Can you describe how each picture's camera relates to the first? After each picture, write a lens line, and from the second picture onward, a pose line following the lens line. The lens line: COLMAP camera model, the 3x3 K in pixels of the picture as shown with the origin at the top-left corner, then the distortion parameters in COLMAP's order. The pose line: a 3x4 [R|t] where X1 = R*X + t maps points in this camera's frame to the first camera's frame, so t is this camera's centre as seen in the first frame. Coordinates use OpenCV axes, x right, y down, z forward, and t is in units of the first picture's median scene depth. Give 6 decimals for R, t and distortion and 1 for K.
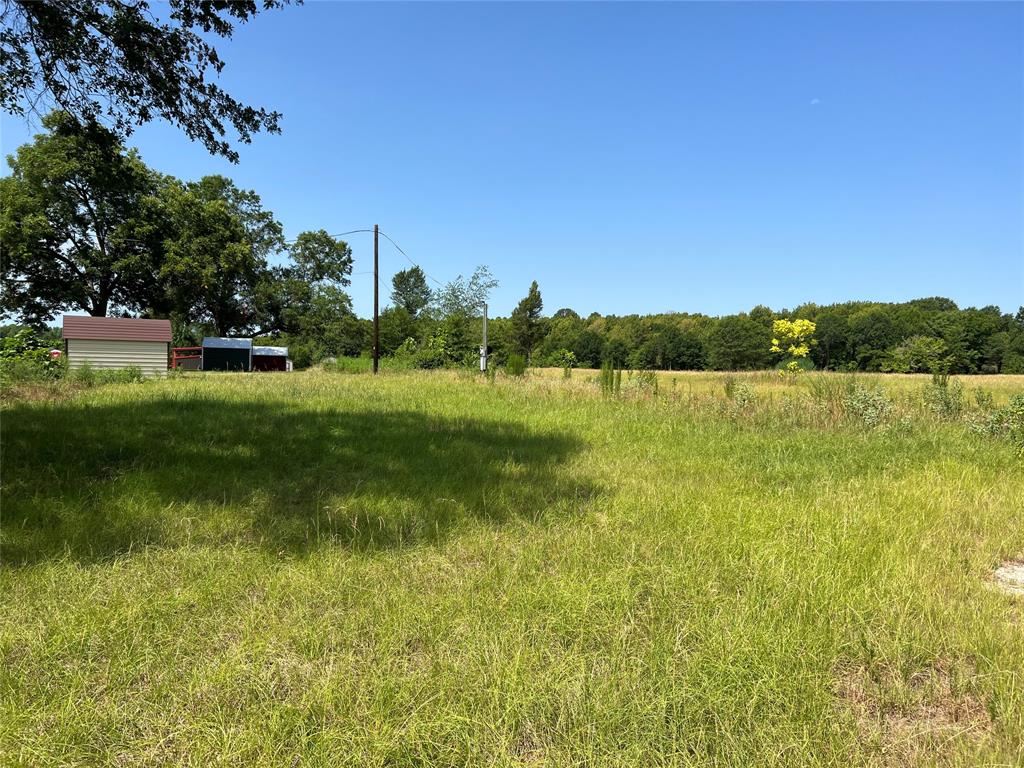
lens RADIAL K [[760.2, 0, 509.5], [0, 760.2, 387.7], [0, 0, 1]] dist [0.074824, -0.089269]
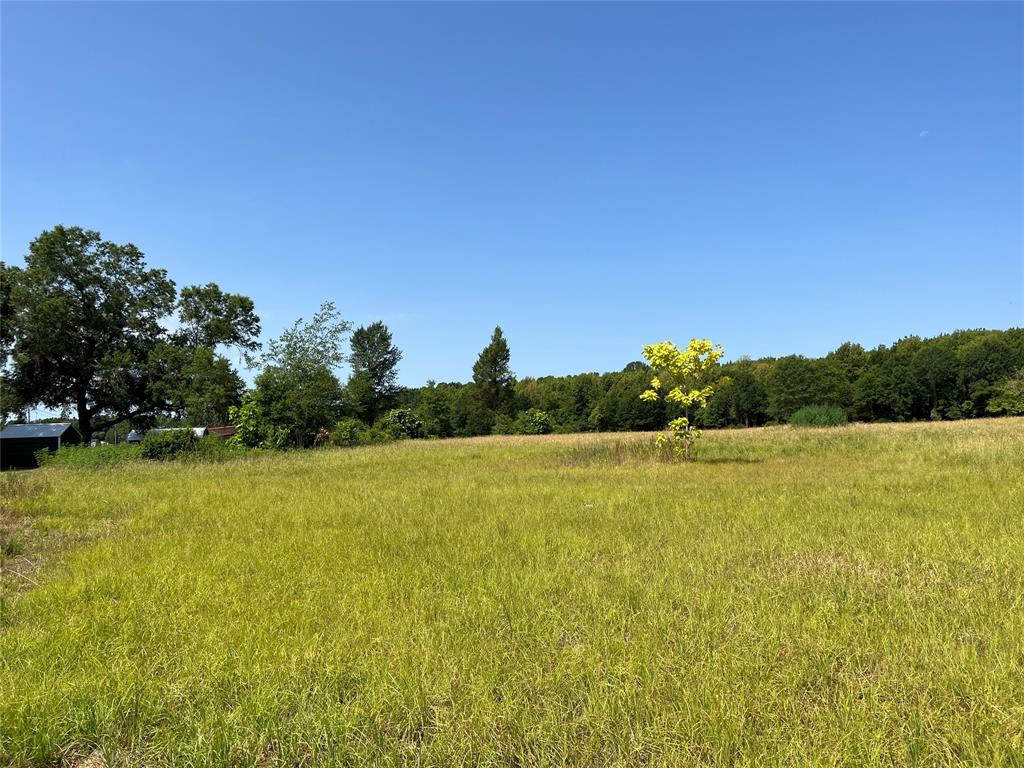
lens RADIAL K [[760.2, 0, 509.5], [0, 760.2, 387.7], [0, 0, 1]] dist [0.074824, -0.089269]
pose [[0.988056, -0.063880, -0.140233, 0.104195], [0.052257, 0.995004, -0.085062, -0.004691], [0.144966, 0.076718, 0.986458, 0.142770]]
